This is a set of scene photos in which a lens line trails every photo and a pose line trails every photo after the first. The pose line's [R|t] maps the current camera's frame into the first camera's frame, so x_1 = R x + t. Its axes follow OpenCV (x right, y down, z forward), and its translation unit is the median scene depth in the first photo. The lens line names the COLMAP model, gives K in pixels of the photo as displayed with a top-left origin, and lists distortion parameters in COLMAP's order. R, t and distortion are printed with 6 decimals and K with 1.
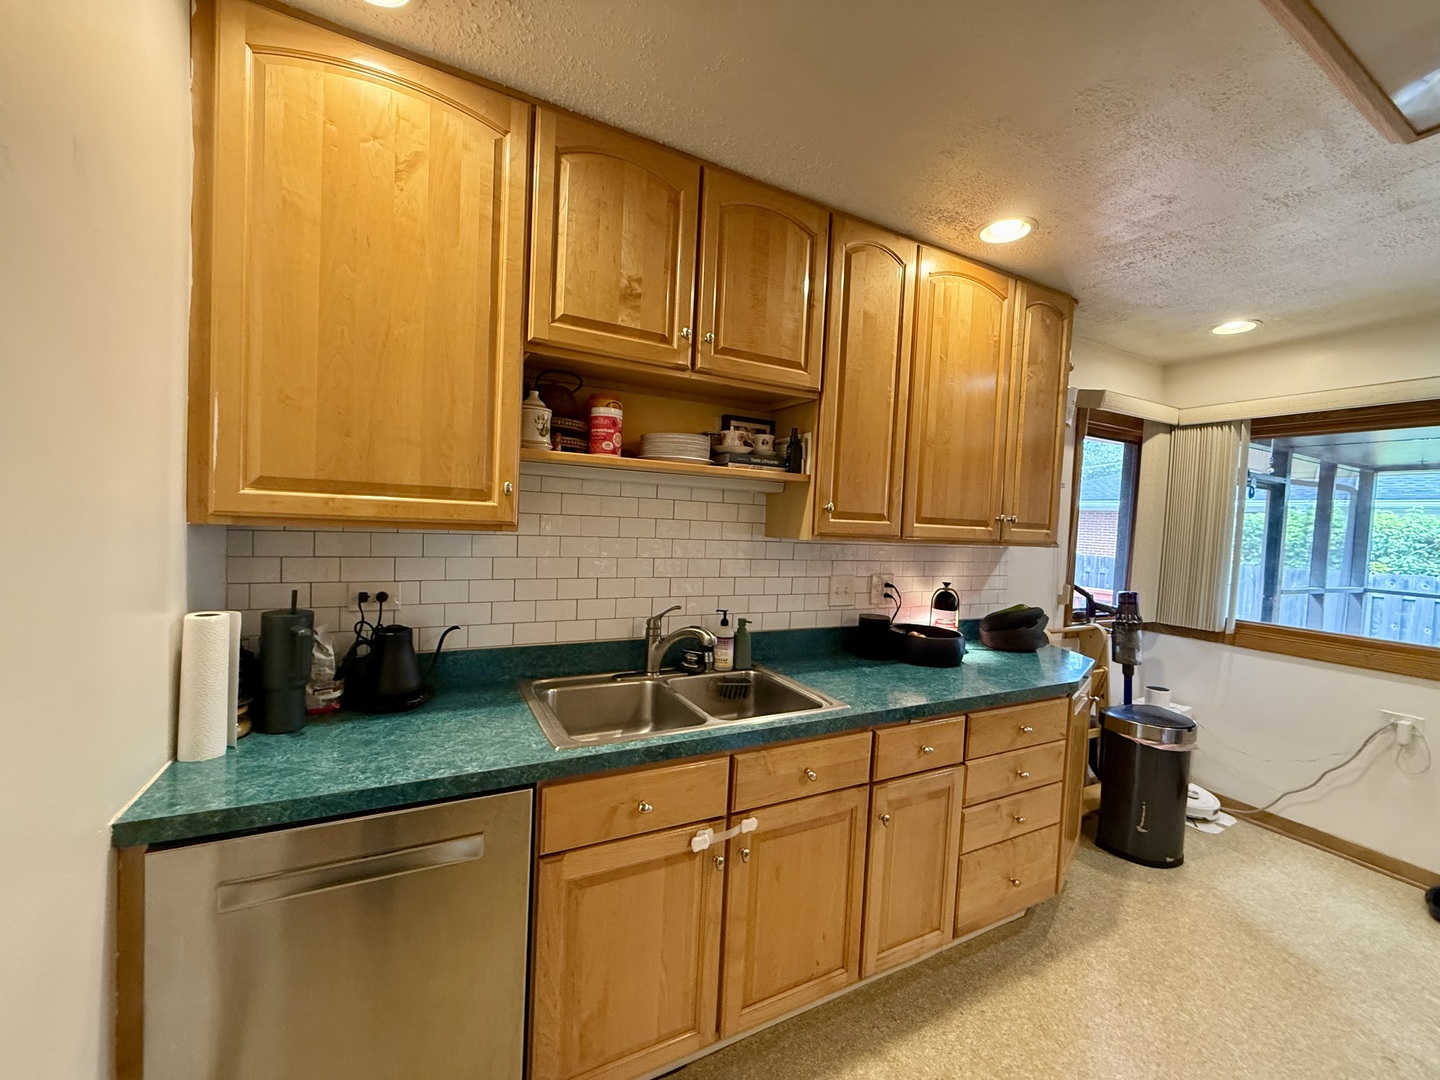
lens RADIAL K [[574.6, 0, 720.0], [0, 574.6, 540.0], [0, 0, 1]] dist [0.000649, 0.000043]
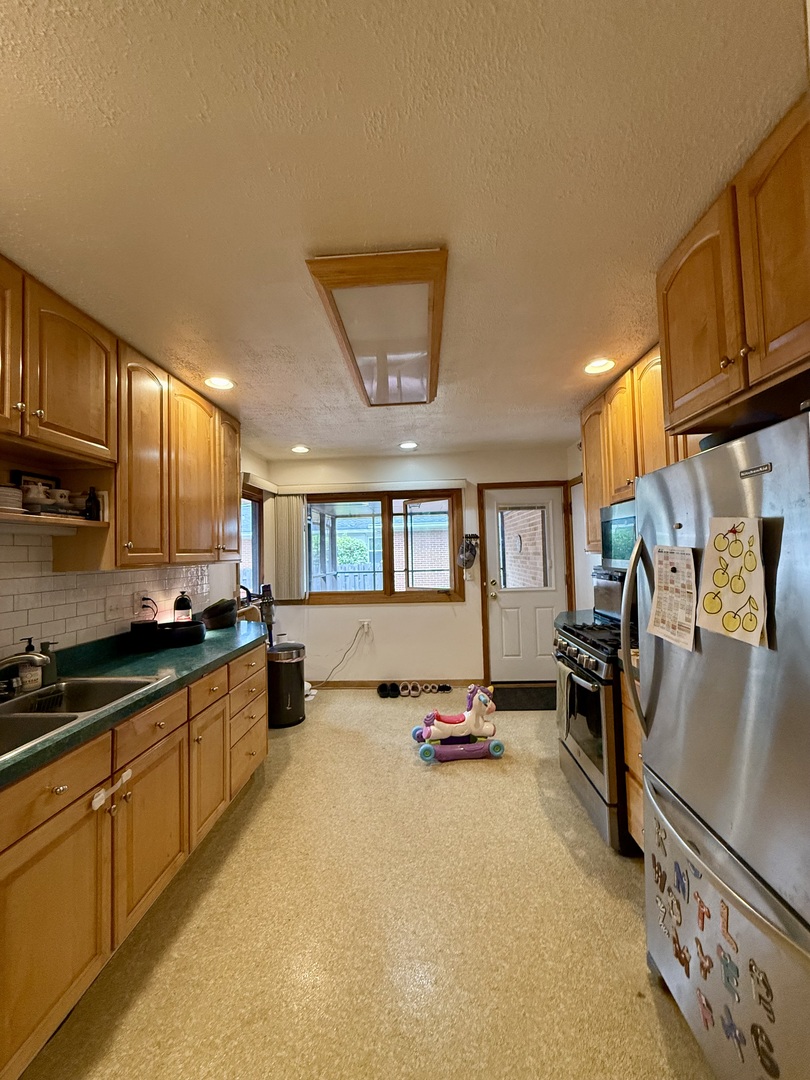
lens RADIAL K [[430.9, 0, 405.6], [0, 430.9, 537.8], [0, 0, 1]] dist [0.000649, 0.000043]
pose [[0.501977, -0.030998, 0.864325, -0.339407], [0.081920, 0.996569, -0.011836, -0.006331], [-0.860993, 0.076747, 0.502794, -0.102468]]
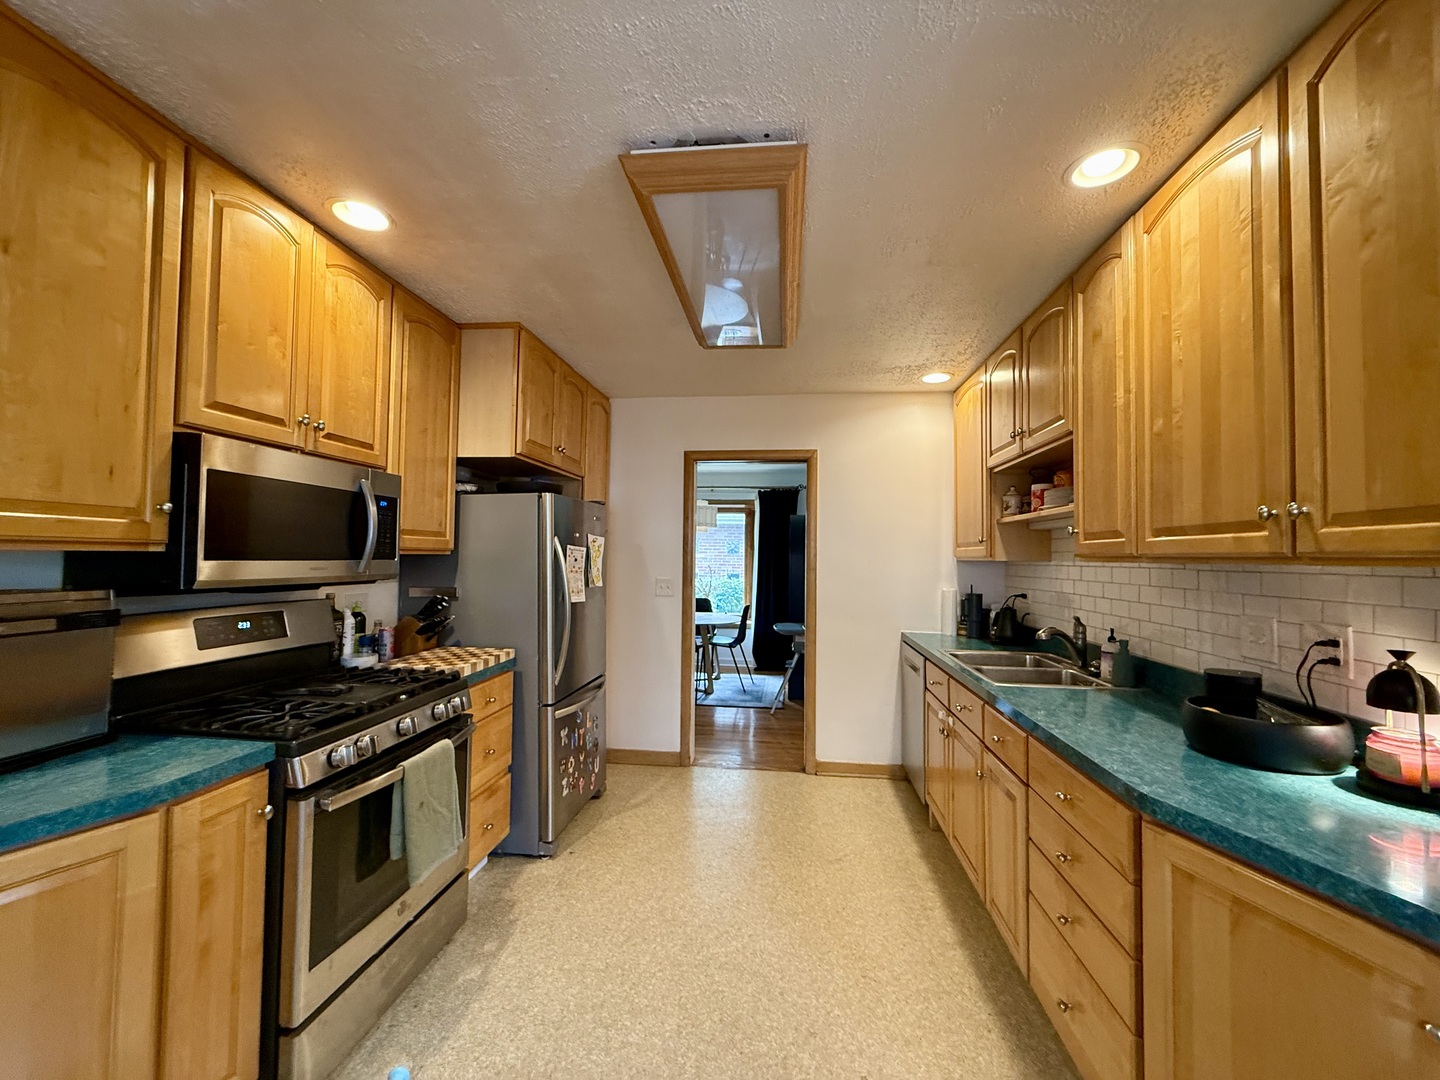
lens RADIAL K [[574.6, 0, 720.0], [0, 574.6, 540.0], [0, 0, 1]] dist [0.000649, 0.000043]
pose [[-0.564223, -0.076132, -0.822105, 1.312631], [-0.068856, 0.996610, -0.045035, 0.050716], [0.822746, 0.031198, -0.567552, 0.953165]]
